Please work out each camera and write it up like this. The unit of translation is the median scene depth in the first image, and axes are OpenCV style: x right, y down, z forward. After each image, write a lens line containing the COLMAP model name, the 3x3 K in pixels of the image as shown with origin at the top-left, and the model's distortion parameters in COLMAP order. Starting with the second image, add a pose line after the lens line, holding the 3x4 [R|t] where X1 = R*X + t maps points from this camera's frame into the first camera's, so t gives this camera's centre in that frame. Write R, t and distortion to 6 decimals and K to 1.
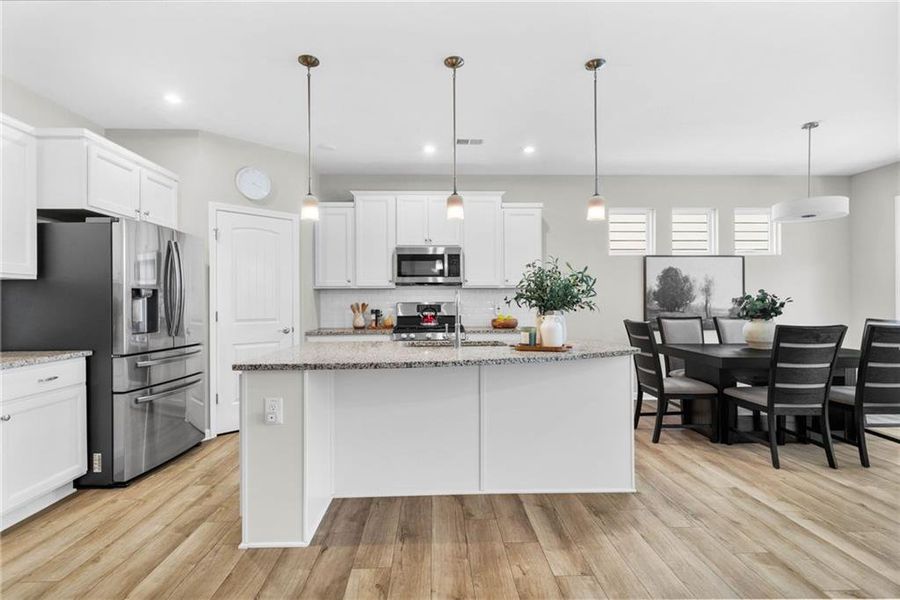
lens RADIAL K [[426.4, 0, 445.4], [0, 426.4, 301.0], [0, 0, 1]] dist [0.001800, 0.000312]
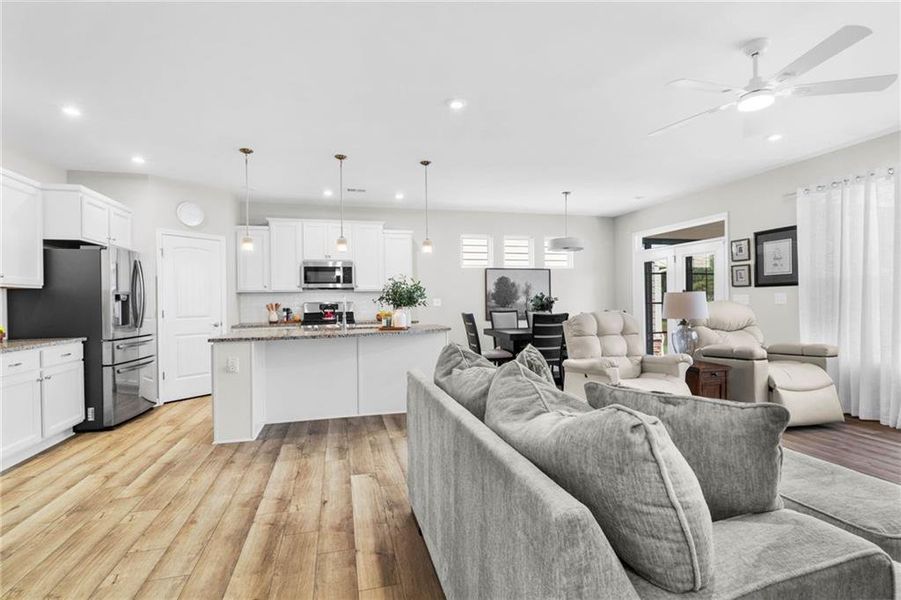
lens RADIAL K [[426.9, 0, 445.9], [0, 426.9, 301.0], [0, 0, 1]] dist [0.001800, 0.000312]
pose [[0.976785, -0.007193, 0.214100, 0.035823], [0.006864, 0.999974, 0.002282, -0.001560], [-0.214111, -0.000759, 0.976809, -0.415239]]
